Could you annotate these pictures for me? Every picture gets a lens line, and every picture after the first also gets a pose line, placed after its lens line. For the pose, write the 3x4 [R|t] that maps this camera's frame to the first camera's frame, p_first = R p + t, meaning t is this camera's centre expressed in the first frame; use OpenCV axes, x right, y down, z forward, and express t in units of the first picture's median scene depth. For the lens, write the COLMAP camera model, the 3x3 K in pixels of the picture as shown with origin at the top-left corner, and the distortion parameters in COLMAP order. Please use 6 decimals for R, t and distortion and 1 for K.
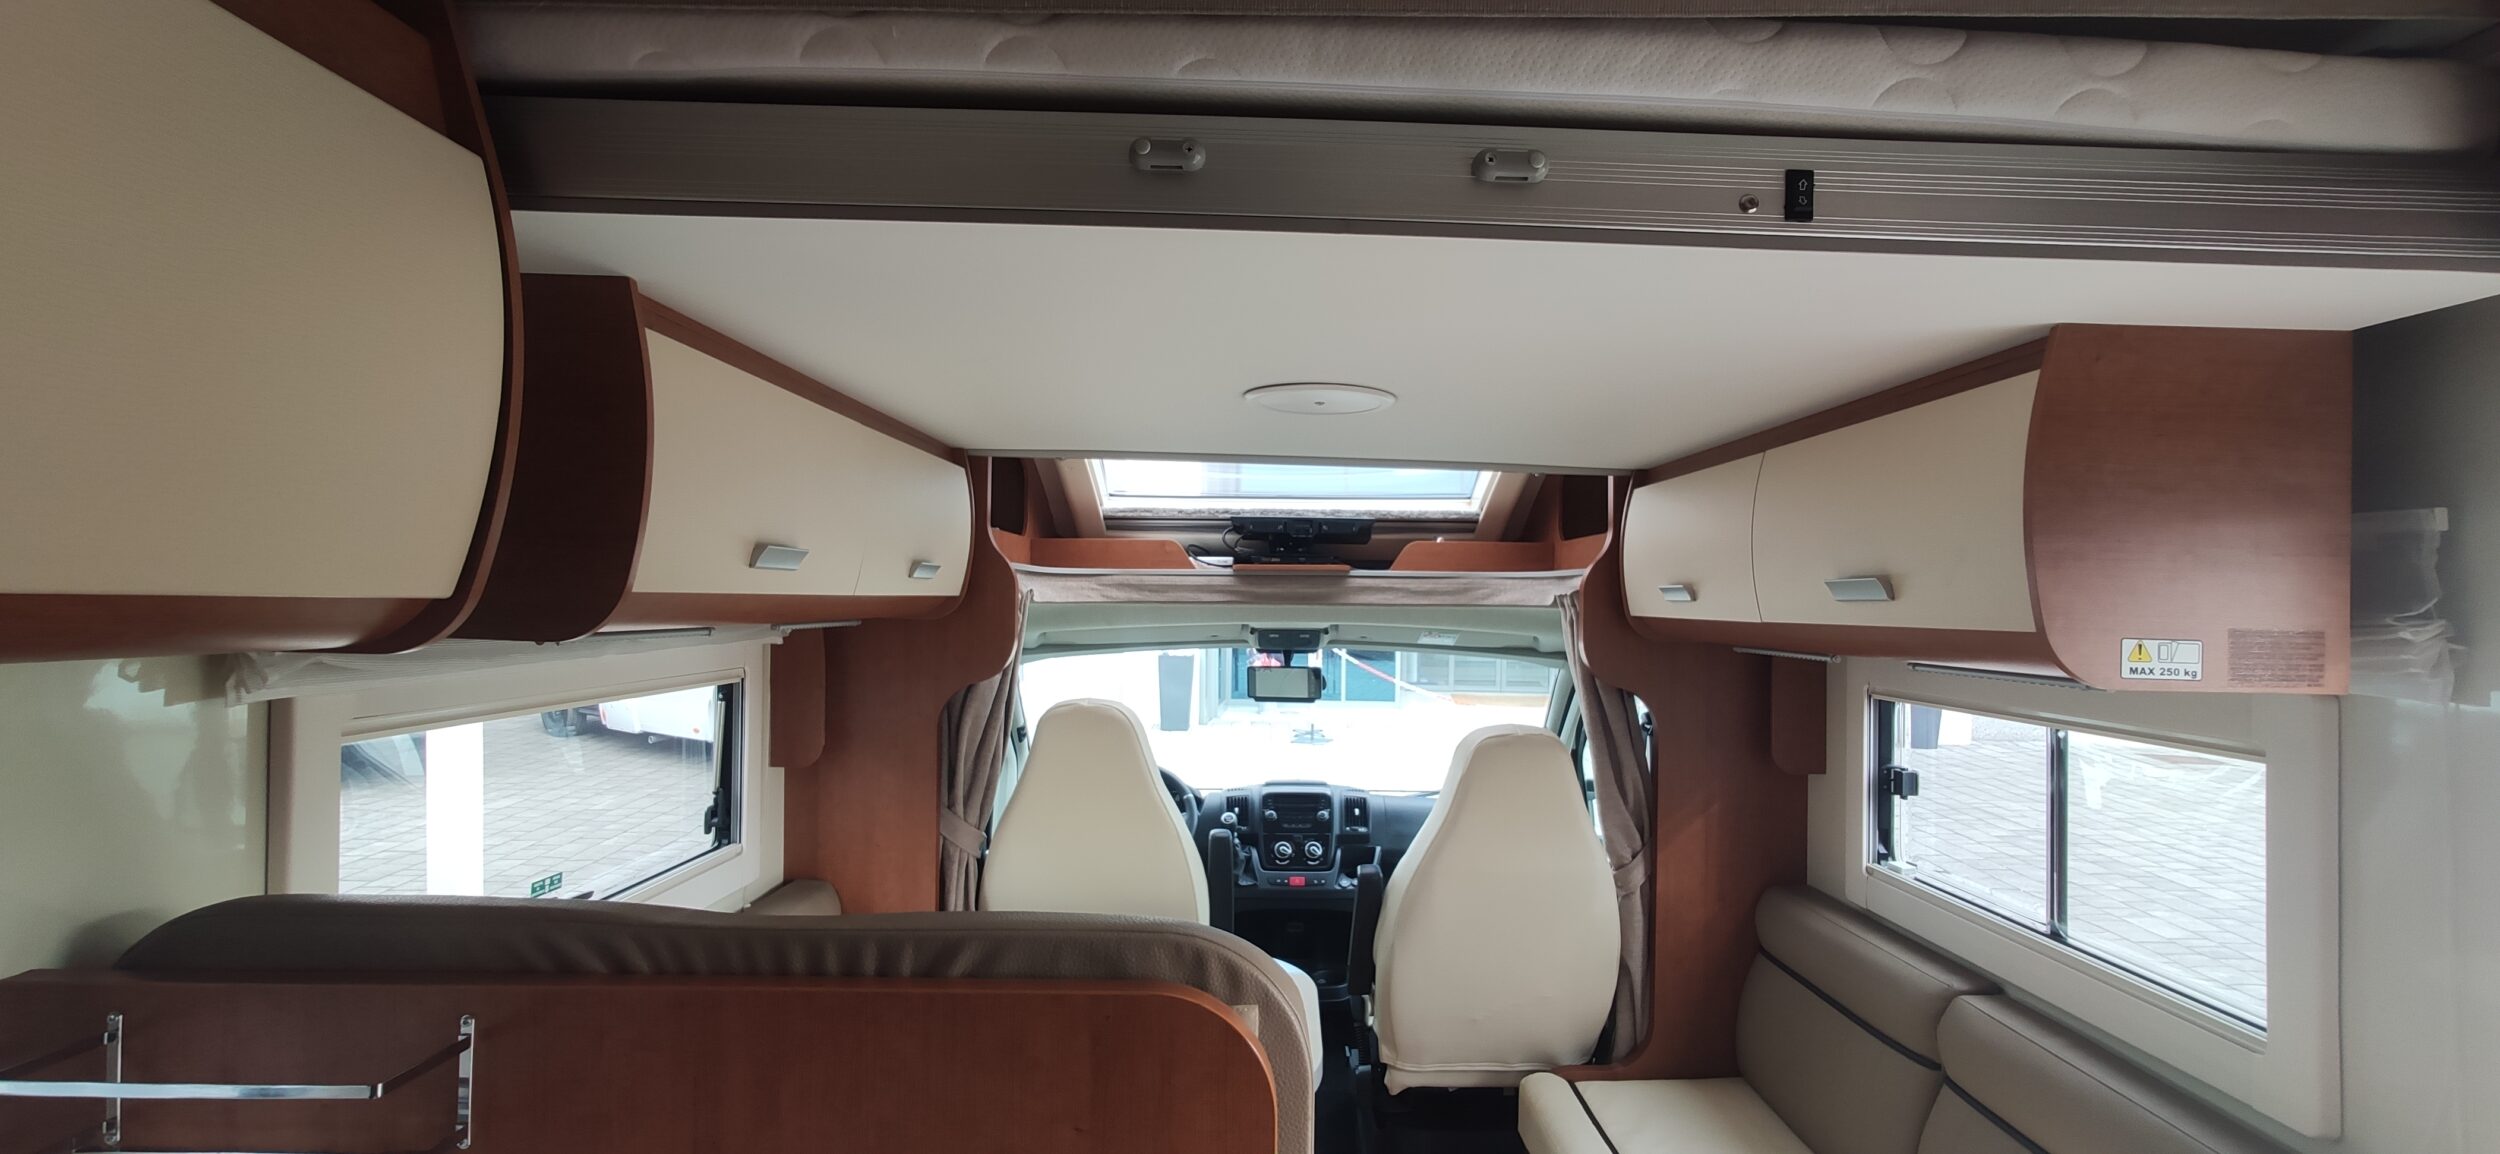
lens RADIAL K [[1086.0, 0, 1250.9], [0, 1086.0, 600.7], [0, 0, 1]] dist [-0.058170, 0.042834]
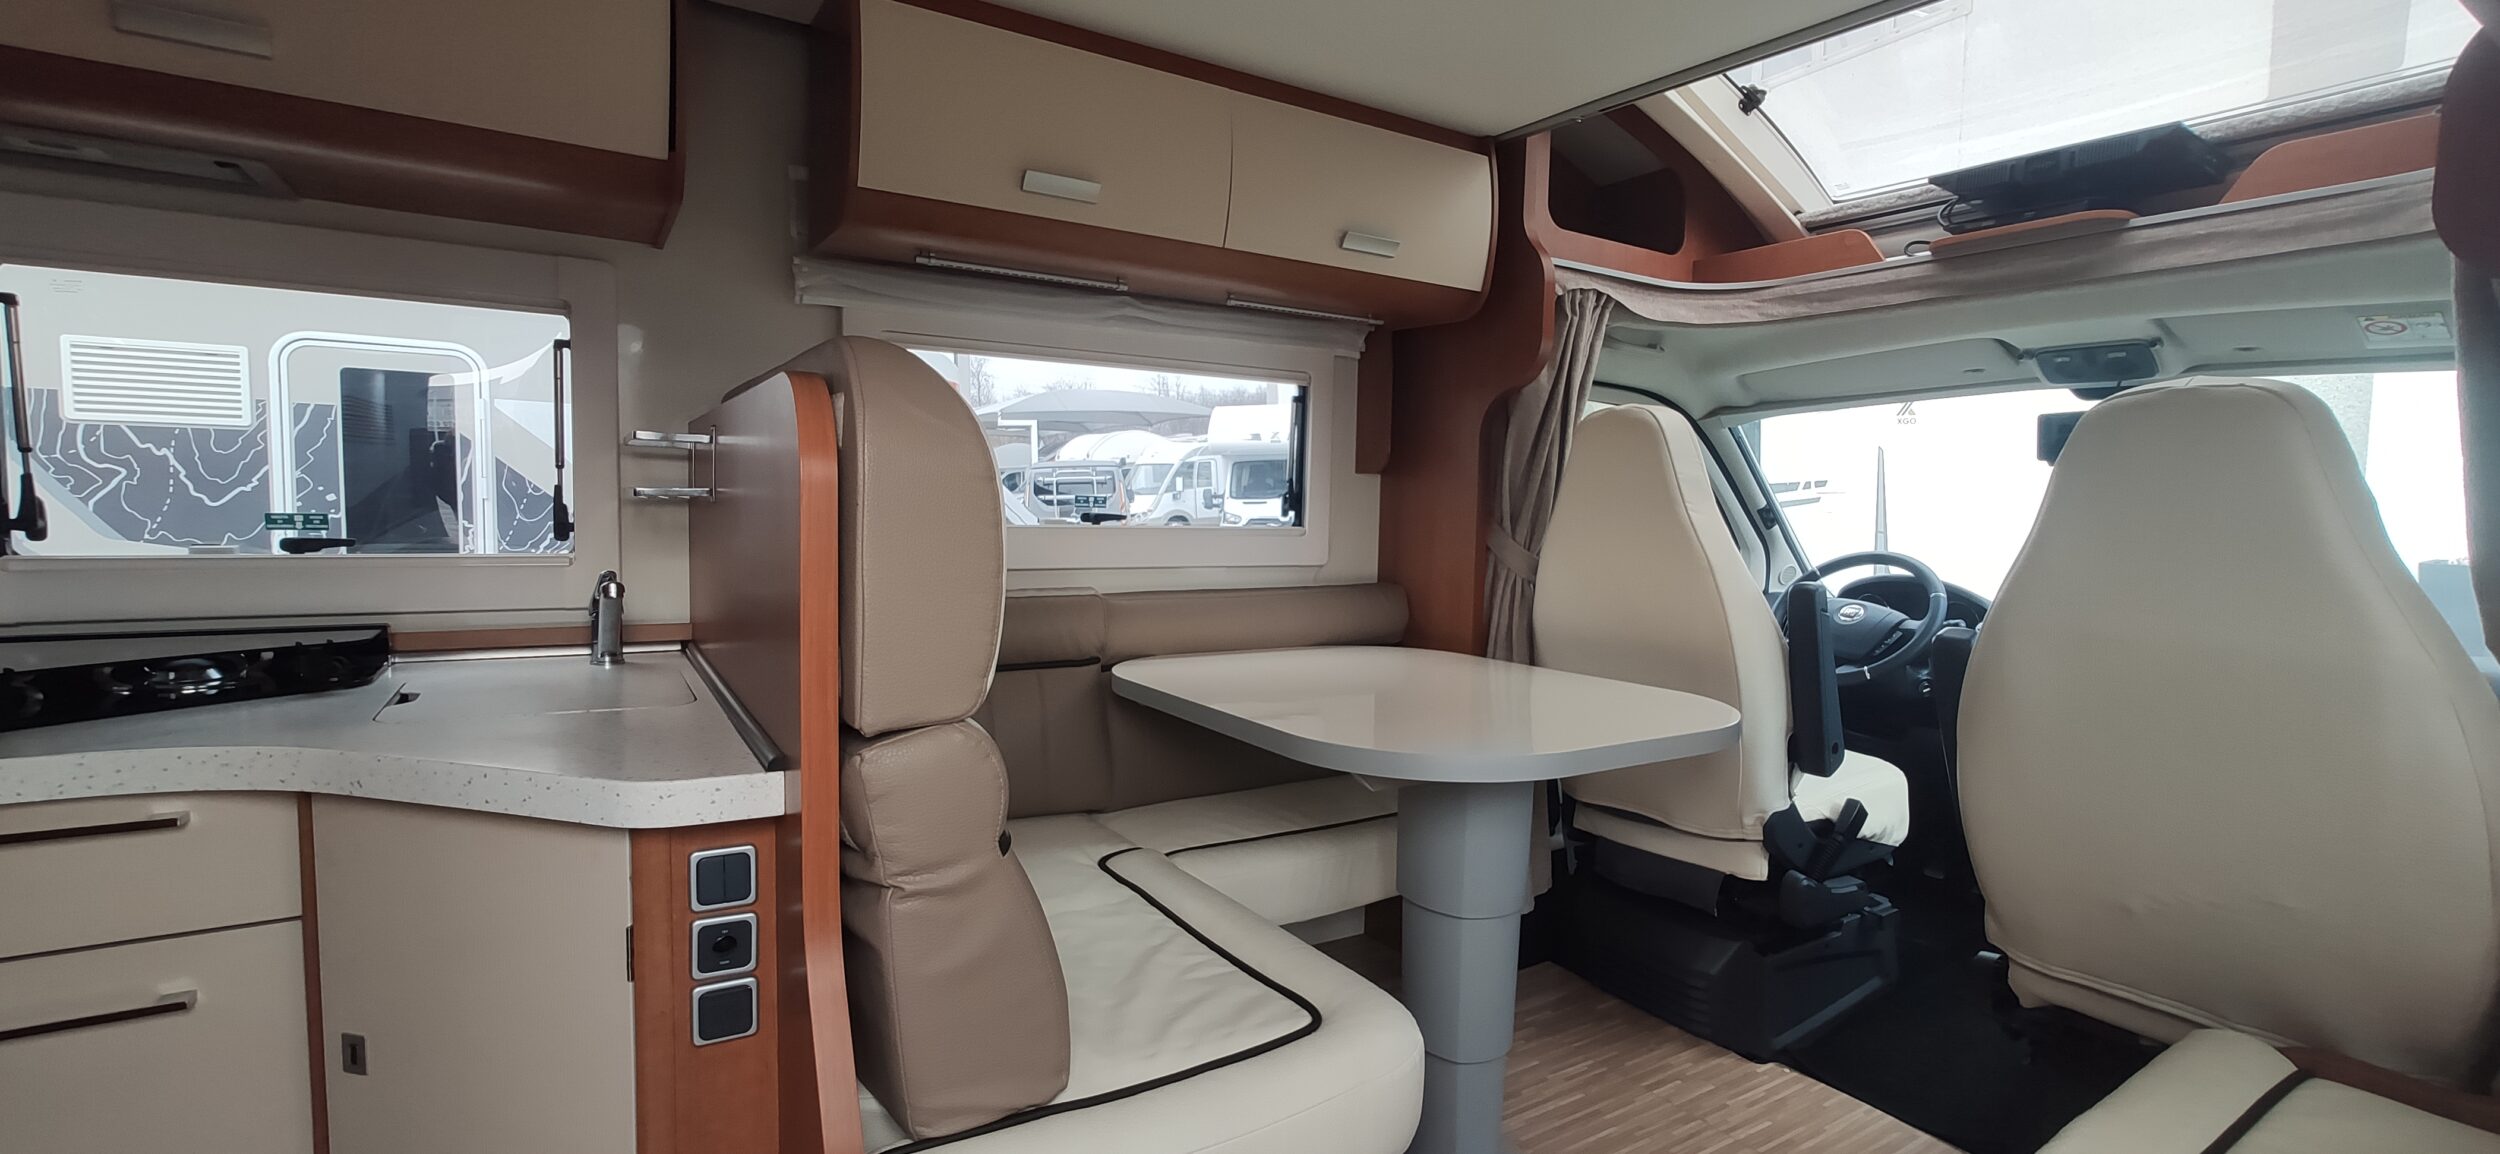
lens RADIAL K [[1086.0, 0, 1250.9], [0, 1086.0, 600.7], [0, 0, 1]] dist [-0.058170, 0.042834]
pose [[0.520548, 0.085952, -0.849495, 0.450572], [-0.024185, 0.996005, 0.085956, 0.184236], [0.853490, -0.024199, 0.520548, 0.292173]]
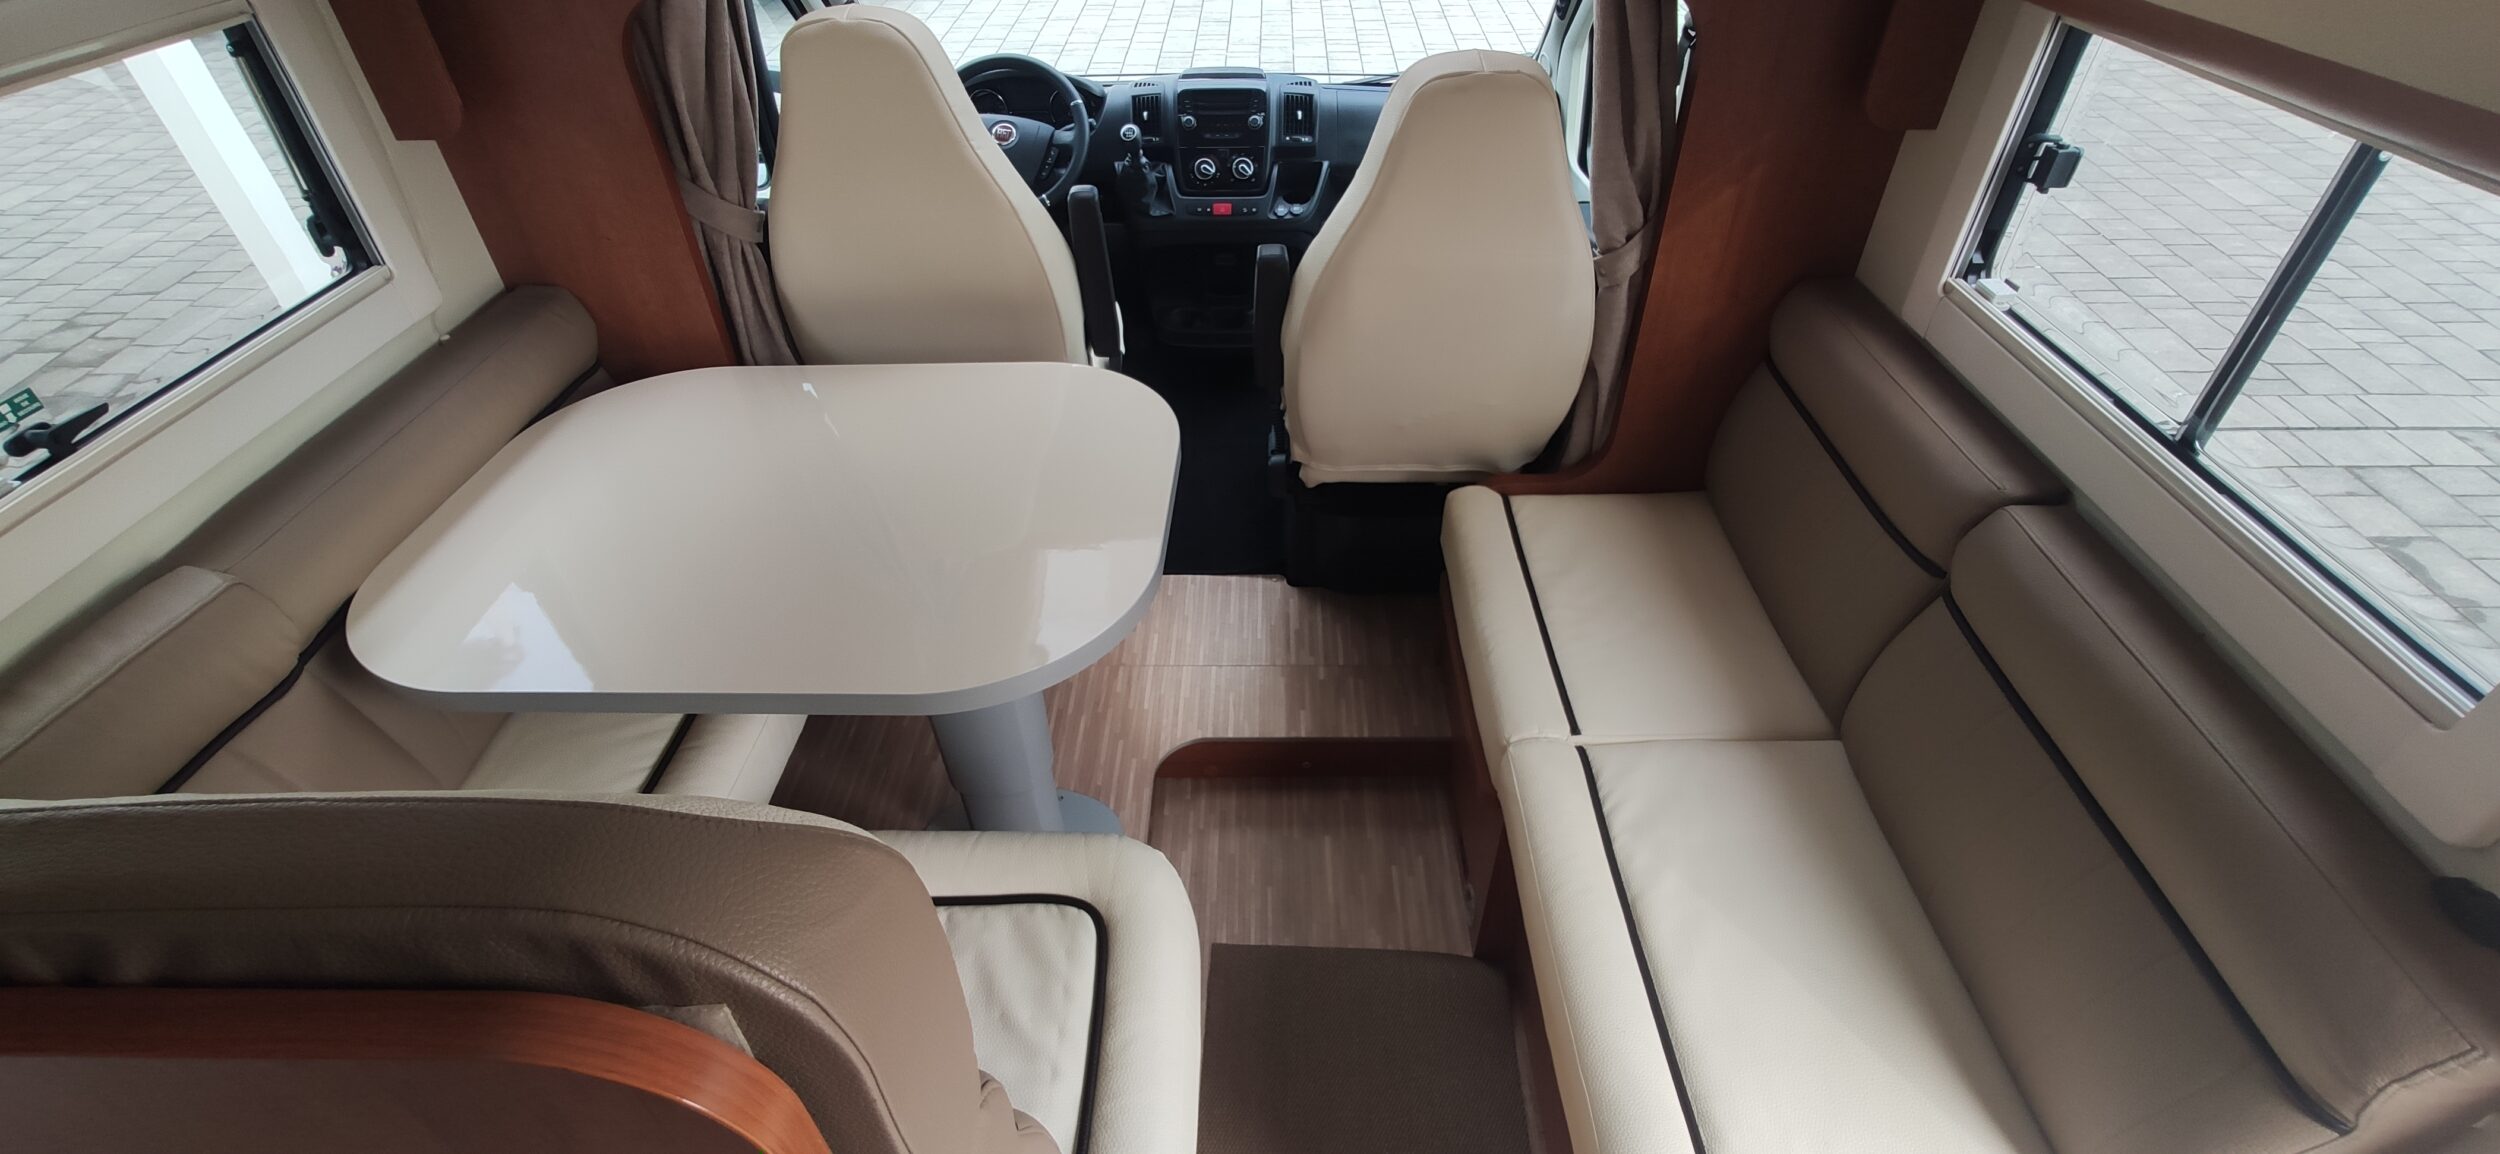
lens RADIAL K [[1086.0, 0, 1250.9], [0, 1086.0, 600.7], [0, 0, 1]] dist [-0.058170, 0.042834]
pose [[0.999842, -0.010124, -0.014593, 0.103435], [0.017109, 0.769494, 0.638424, -0.043371], [0.004766, -0.638573, 0.769546, 0.269615]]
